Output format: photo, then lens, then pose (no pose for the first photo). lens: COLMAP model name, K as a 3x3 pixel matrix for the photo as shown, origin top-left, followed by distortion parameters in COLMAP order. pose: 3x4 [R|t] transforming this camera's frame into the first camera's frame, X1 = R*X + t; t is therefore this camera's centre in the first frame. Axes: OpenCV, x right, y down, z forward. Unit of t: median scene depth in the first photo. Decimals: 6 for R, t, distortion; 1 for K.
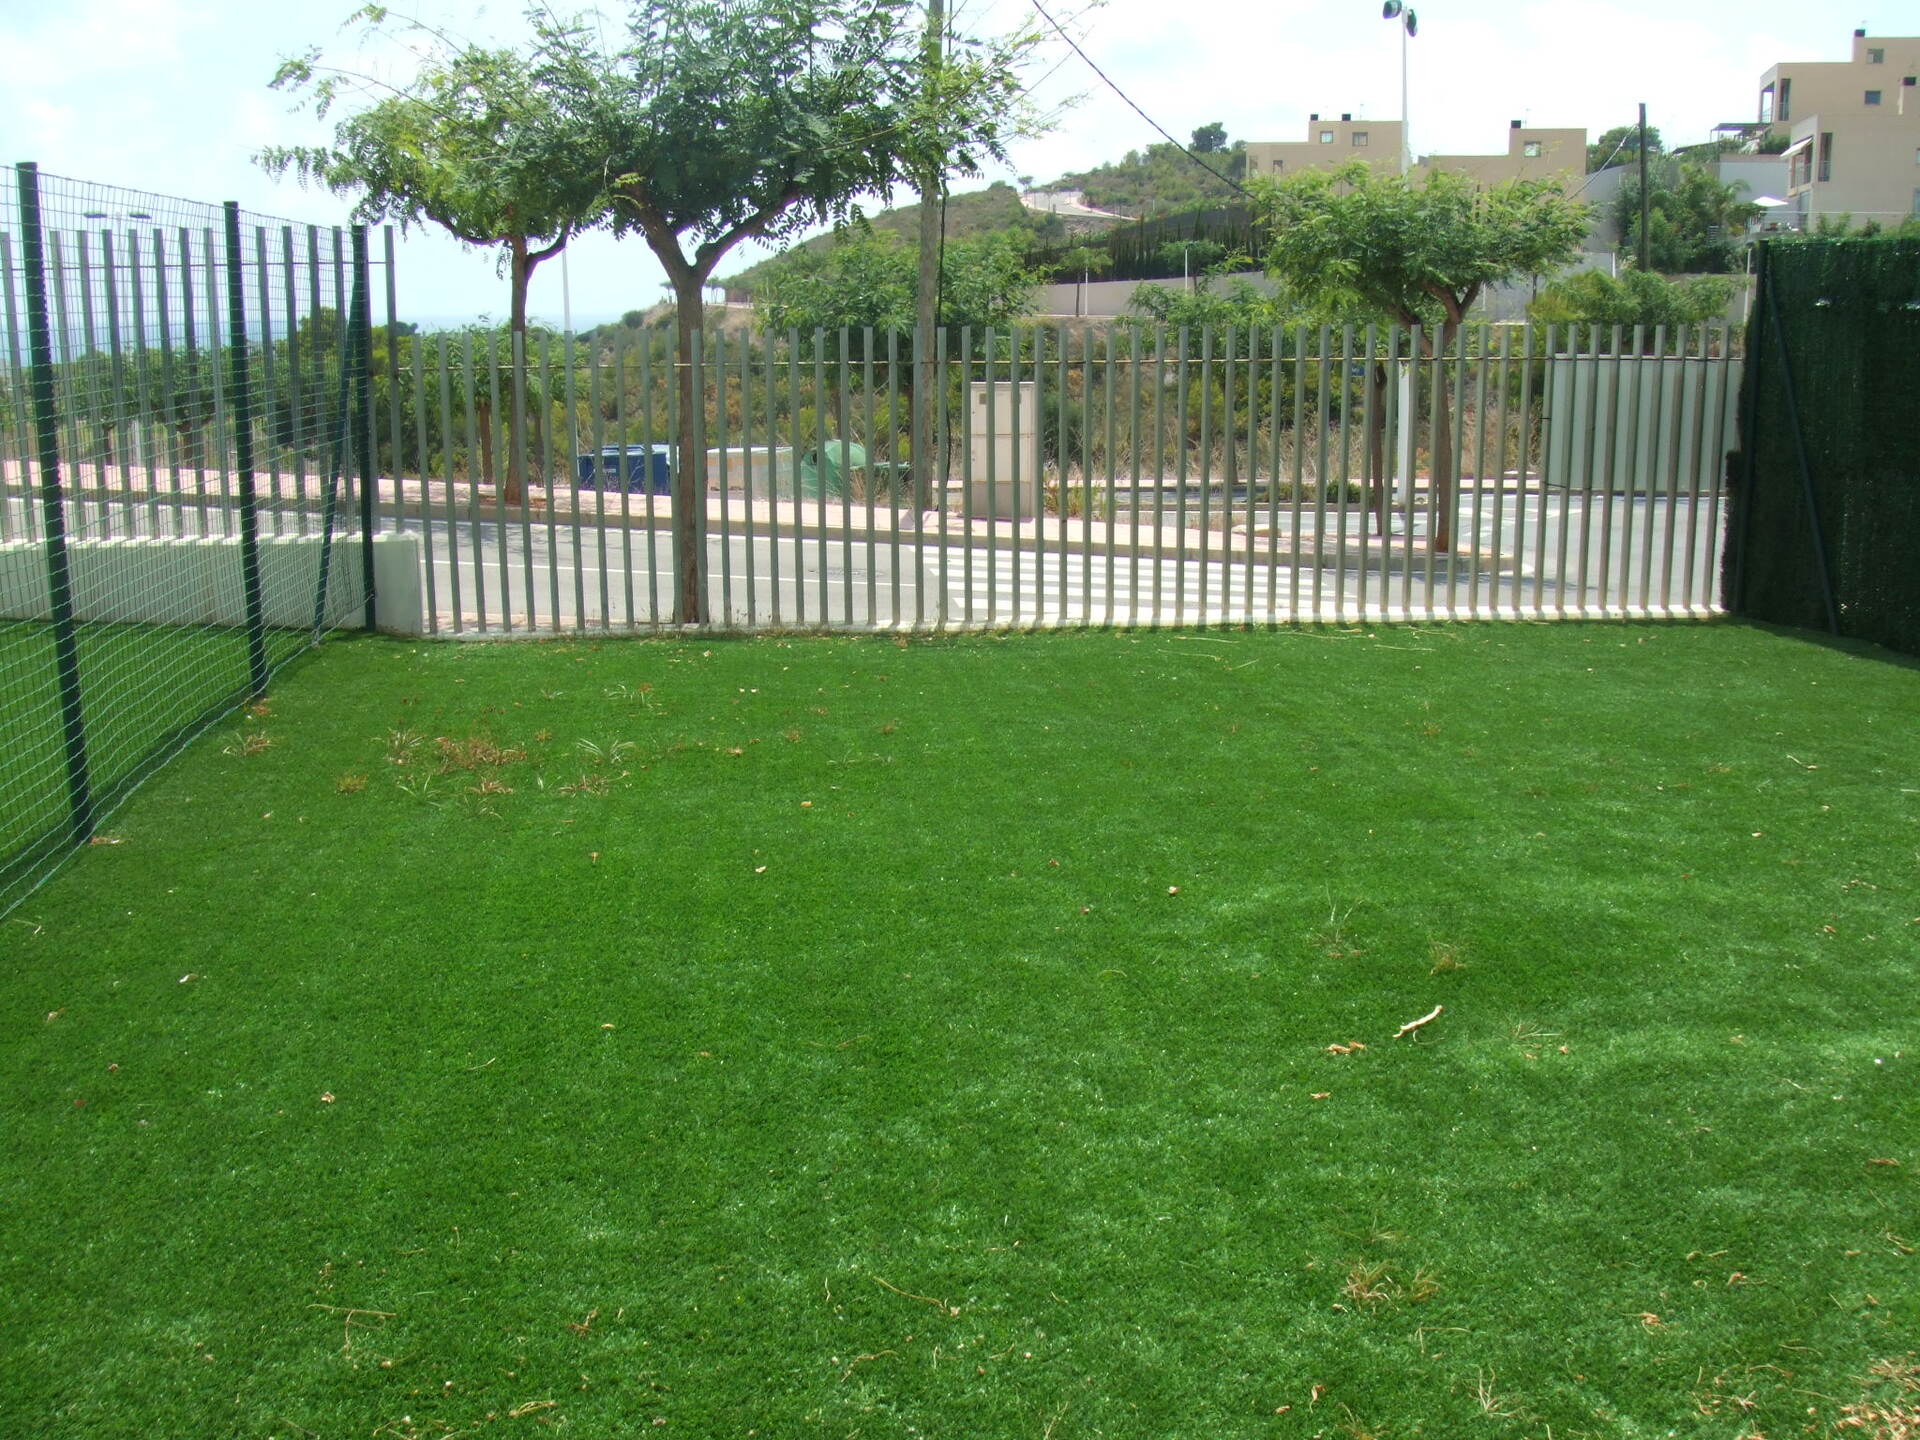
lens RADIAL K [[2056.7, 0, 960.0], [0, 2056.7, 720.0], [0, 0, 1]] dist [-0.150656, -0.007283]
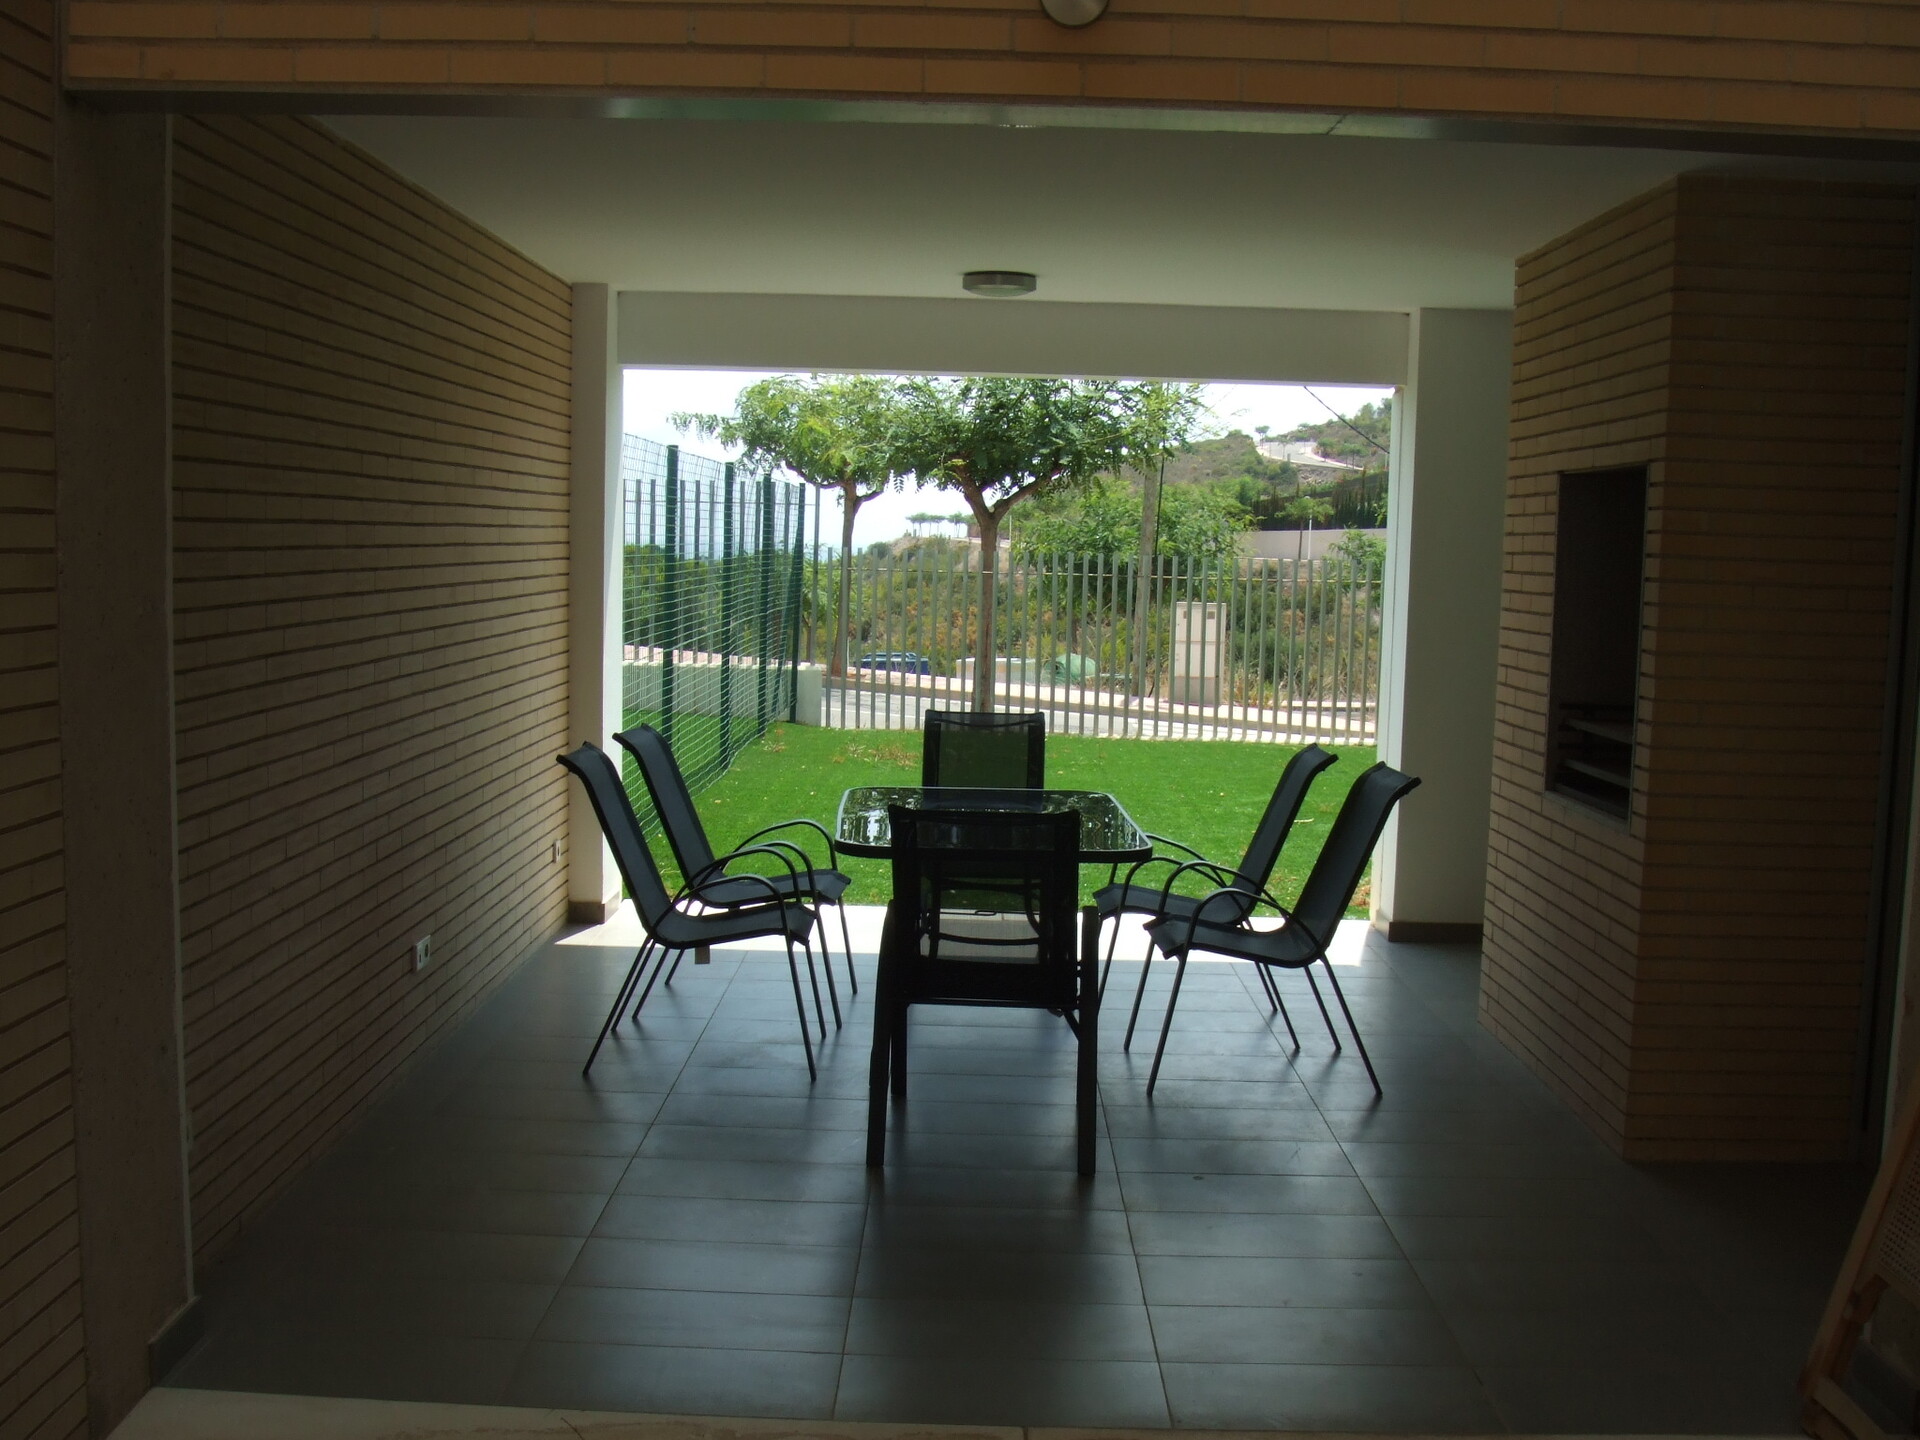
lens RADIAL K [[2056.7, 0, 960.0], [0, 2056.7, 720.0], [0, 0, 1]] dist [-0.150656, -0.007283]
pose [[0.993000, 0.038955, -0.111508, 0.010572], [-0.051479, 0.992404, -0.111731, 0.043150], [0.106308, 0.116689, 0.987462, -0.206970]]
